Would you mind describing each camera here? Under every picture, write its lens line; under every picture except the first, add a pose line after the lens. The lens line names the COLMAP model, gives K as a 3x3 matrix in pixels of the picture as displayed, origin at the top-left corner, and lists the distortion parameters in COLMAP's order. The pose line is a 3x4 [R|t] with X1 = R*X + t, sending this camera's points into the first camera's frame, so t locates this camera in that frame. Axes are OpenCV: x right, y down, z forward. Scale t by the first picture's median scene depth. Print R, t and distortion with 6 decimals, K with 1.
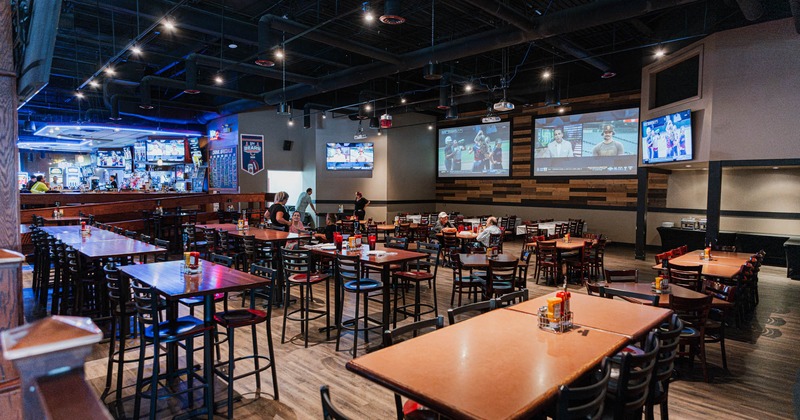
lens RADIAL K [[445.5, 0, 400.0], [0, 445.5, 210.0], [0, 0, 1]] dist [0.000662, 0.000555]
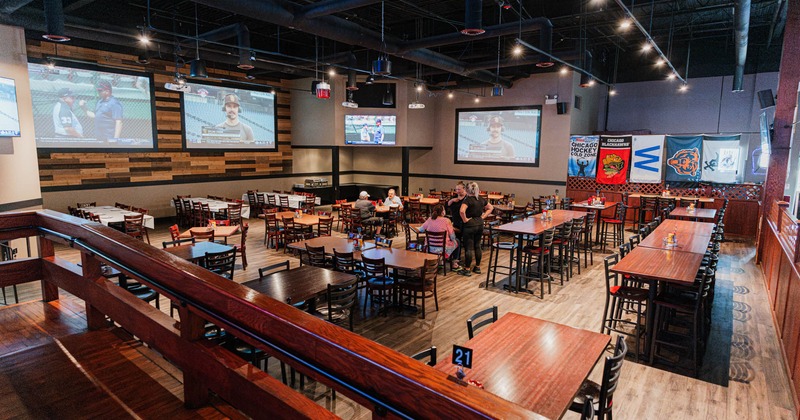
lens RADIAL K [[445.5, 0, 400.0], [0, 445.5, 210.0], [0, 0, 1]] dist [0.000662, 0.000555]
pose [[-0.150728, -0.126220, 0.980484, -0.619715], [0.067040, 0.988227, 0.137523, -0.046992], [-0.986300, 0.086460, -0.140492, 0.693963]]
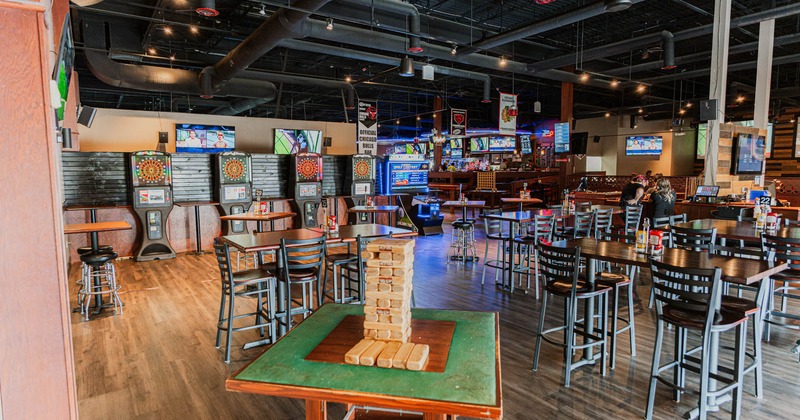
lens RADIAL K [[445.5, 0, 400.0], [0, 445.5, 210.0], [0, 0, 1]] dist [0.000662, 0.000555]
pose [[0.984304, 0.005705, -0.176391, -0.658115], [0.001097, 0.999260, 0.038443, 0.033418], [0.176480, -0.038033, 0.983569, -0.595344]]
